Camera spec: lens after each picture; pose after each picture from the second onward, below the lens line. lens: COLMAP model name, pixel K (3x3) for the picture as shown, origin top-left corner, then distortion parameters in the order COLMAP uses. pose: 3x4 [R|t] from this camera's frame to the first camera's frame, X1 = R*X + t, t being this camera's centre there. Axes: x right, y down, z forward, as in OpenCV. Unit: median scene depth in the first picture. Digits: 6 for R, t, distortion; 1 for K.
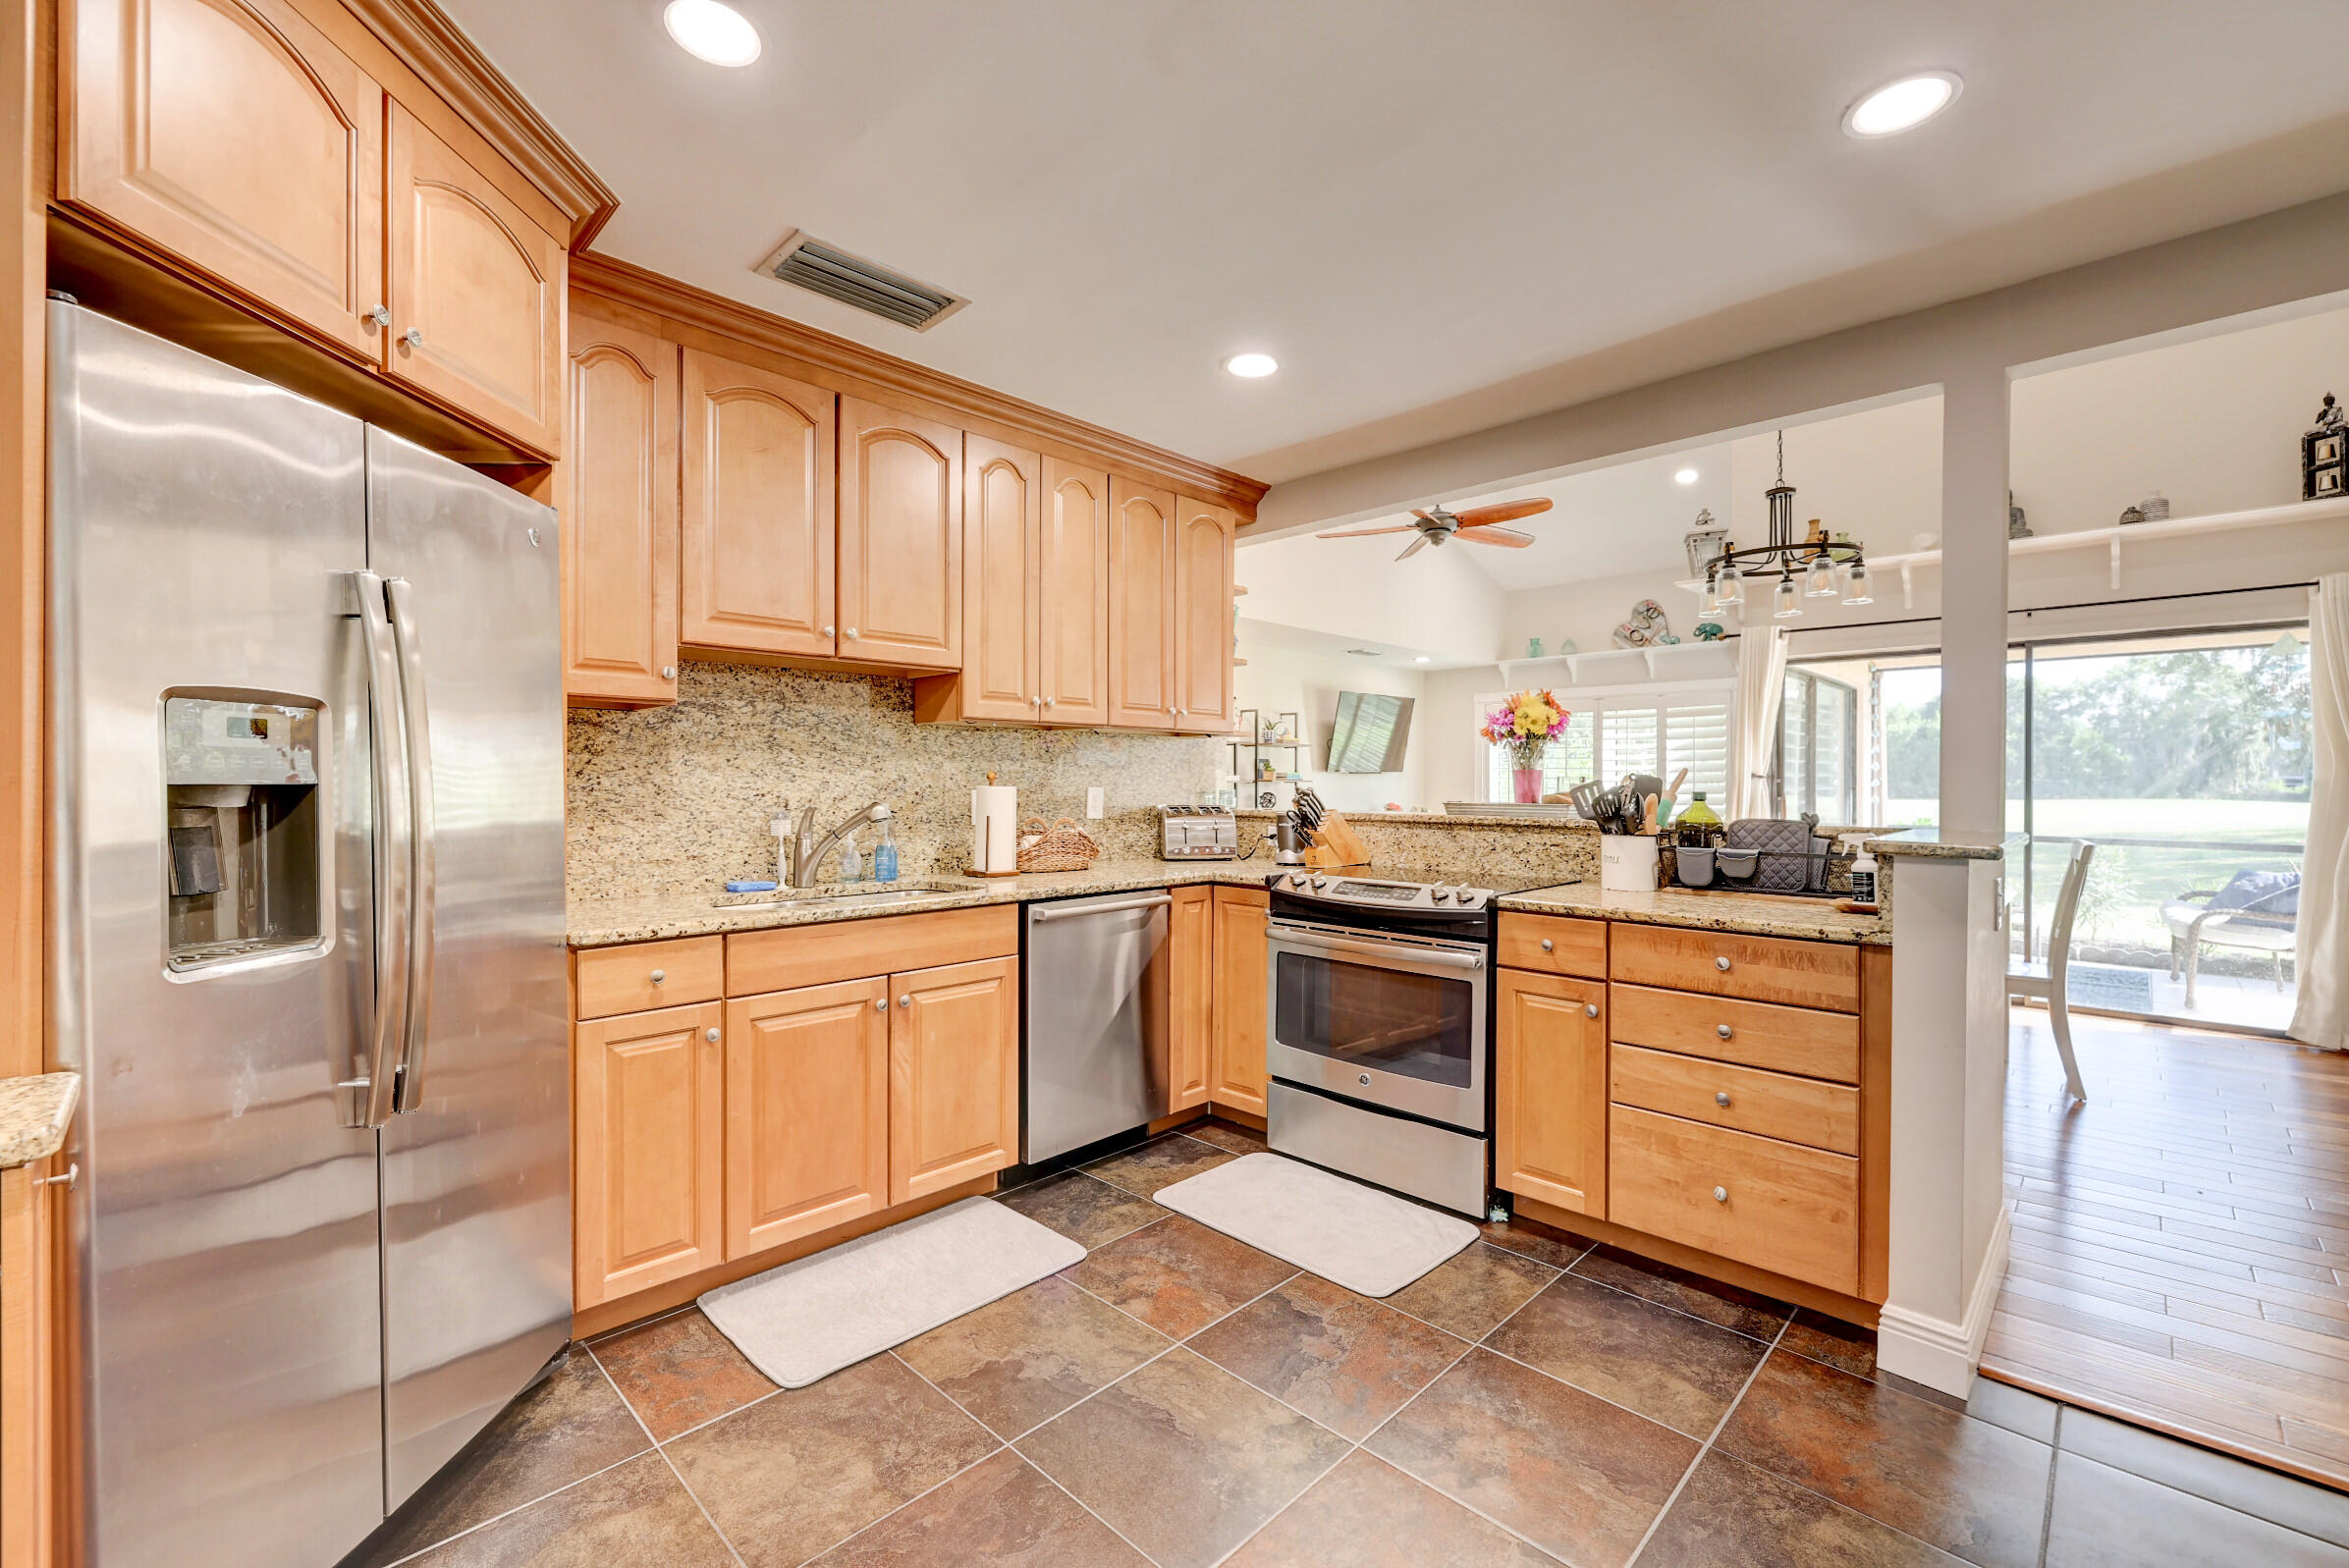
lens RADIAL K [[972.3, 0, 1172.5], [0, 972.3, 780.4], [0, 0, 1]] dist [-0.001784, -0.000614]
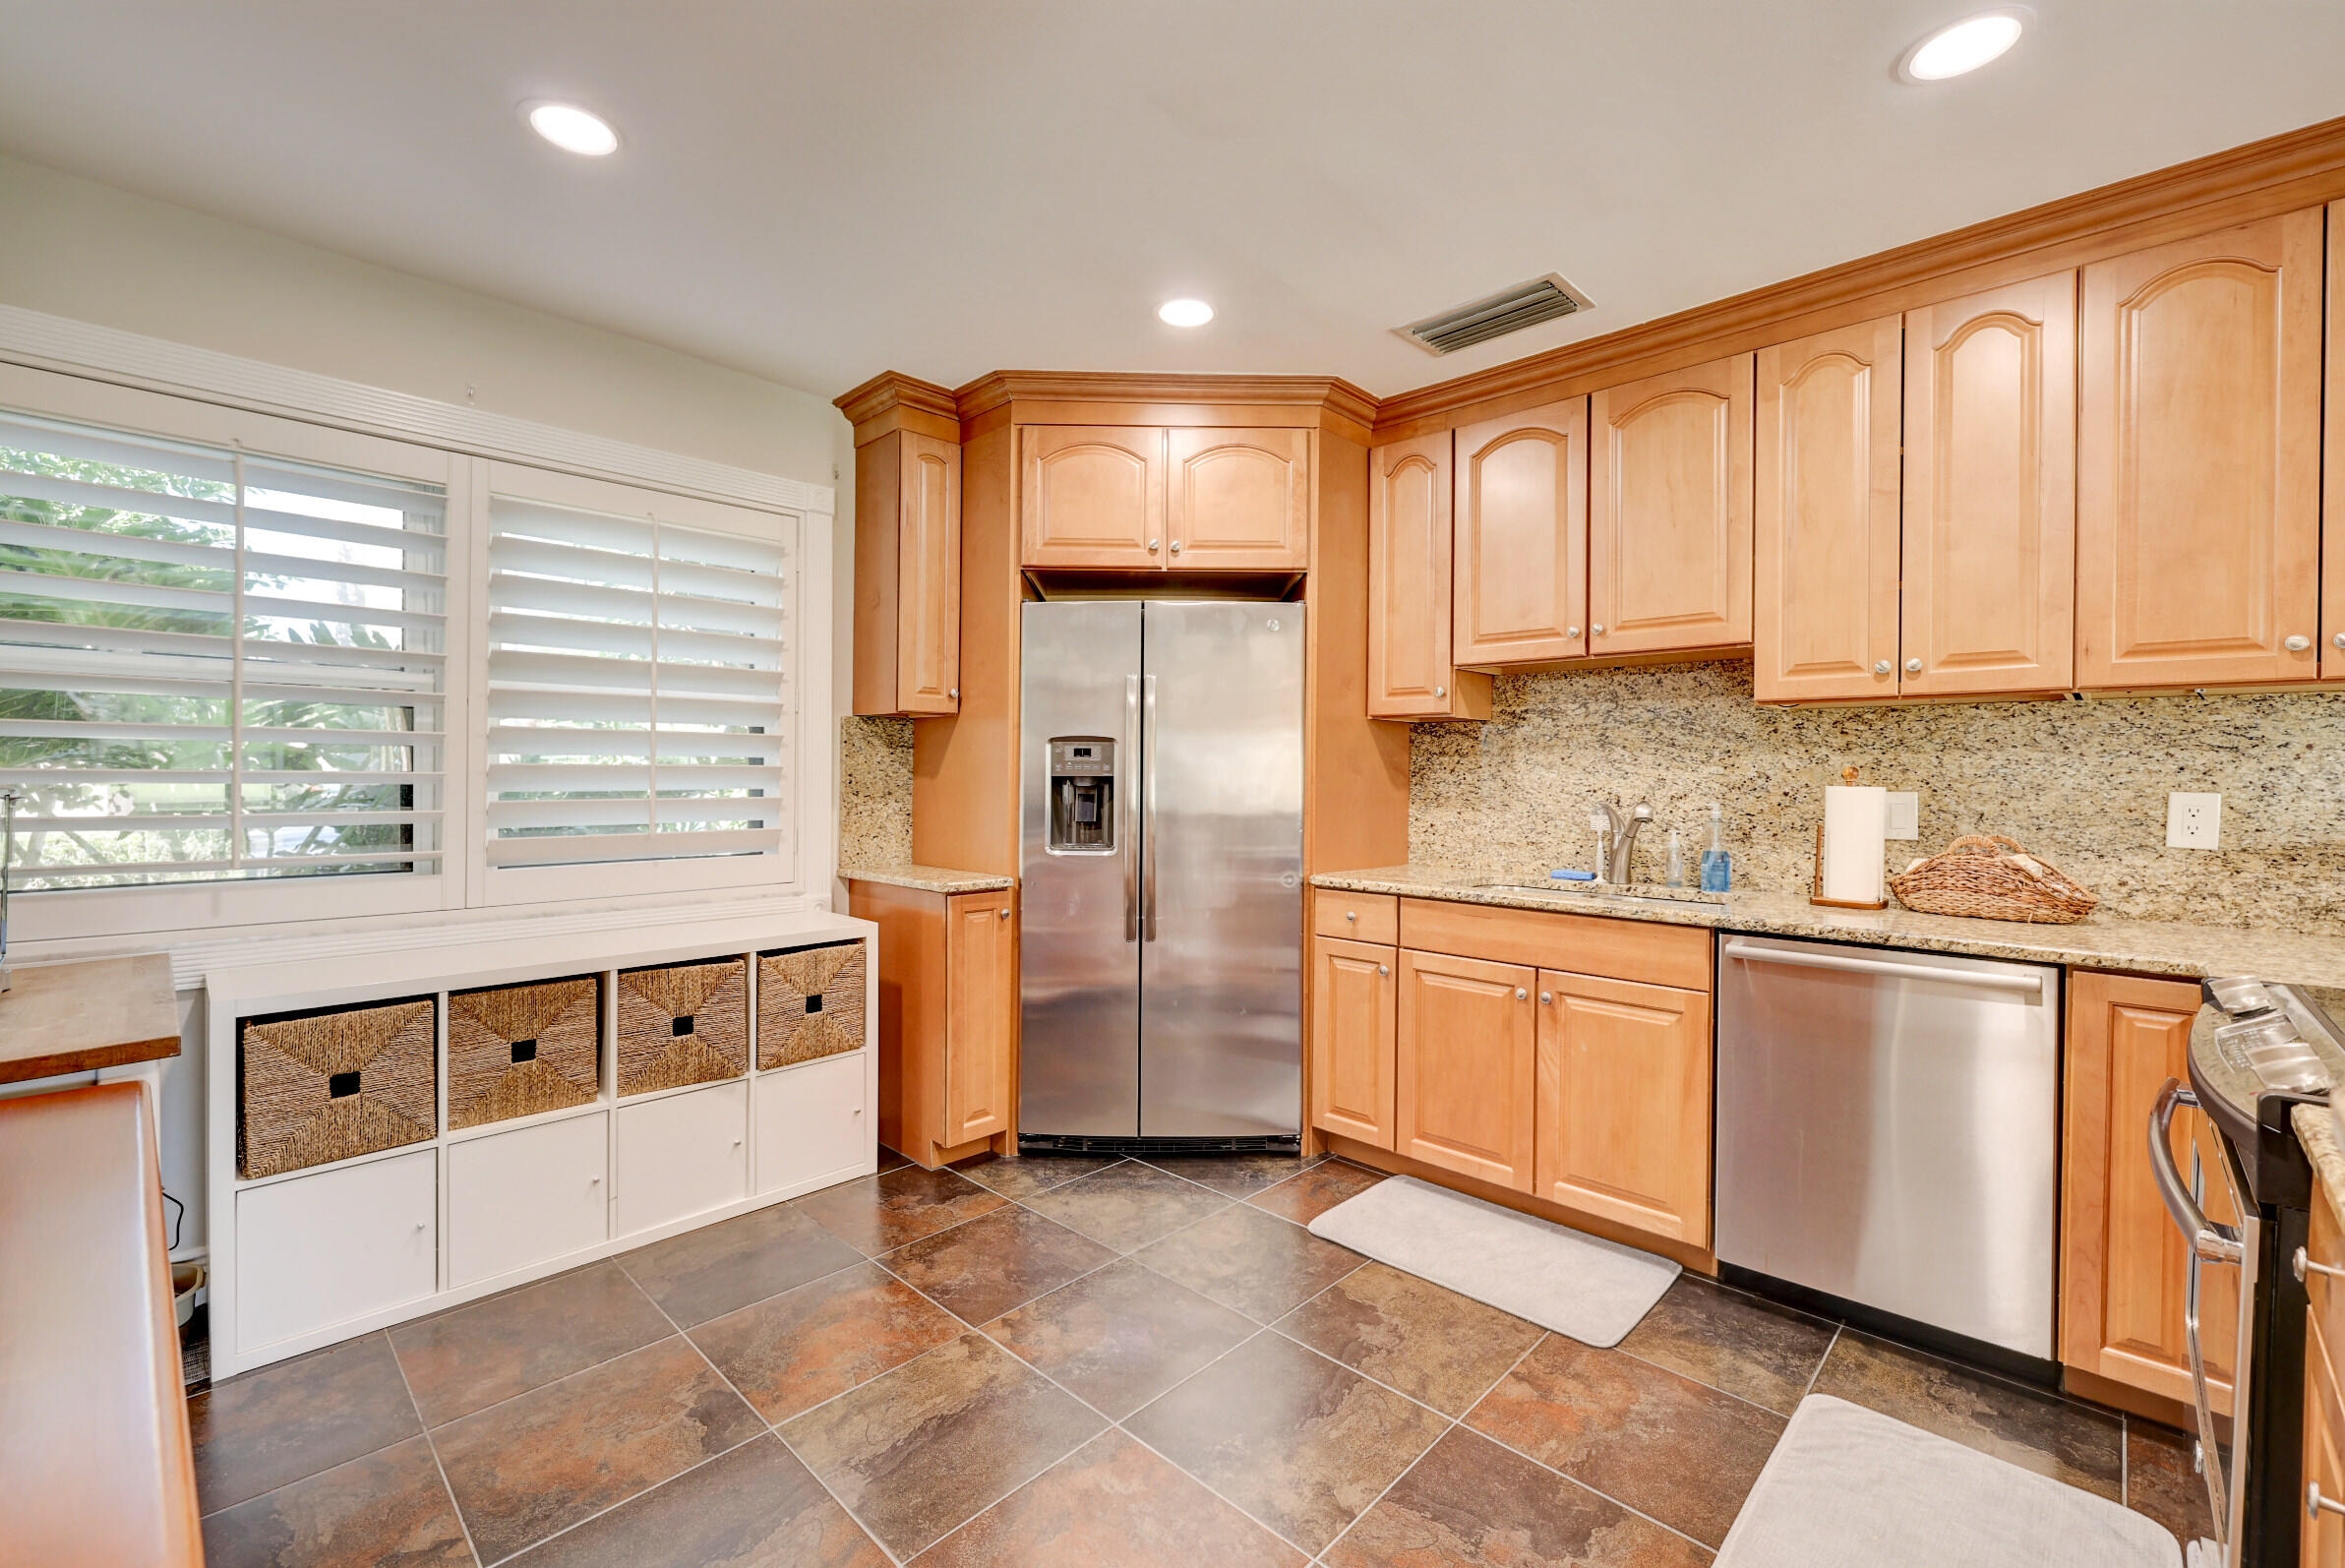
lens RADIAL K [[973.0, 0, 1164.7], [0, 973.0, 779.4], [0, 0, 1]] dist [0.001216, 0.000417]
pose [[0.016503, 0.005137, -0.999851, 0.674867], [-0.005842, 0.999970, 0.005042, -0.000305], [0.999847, 0.005758, 0.016532, 0.555262]]
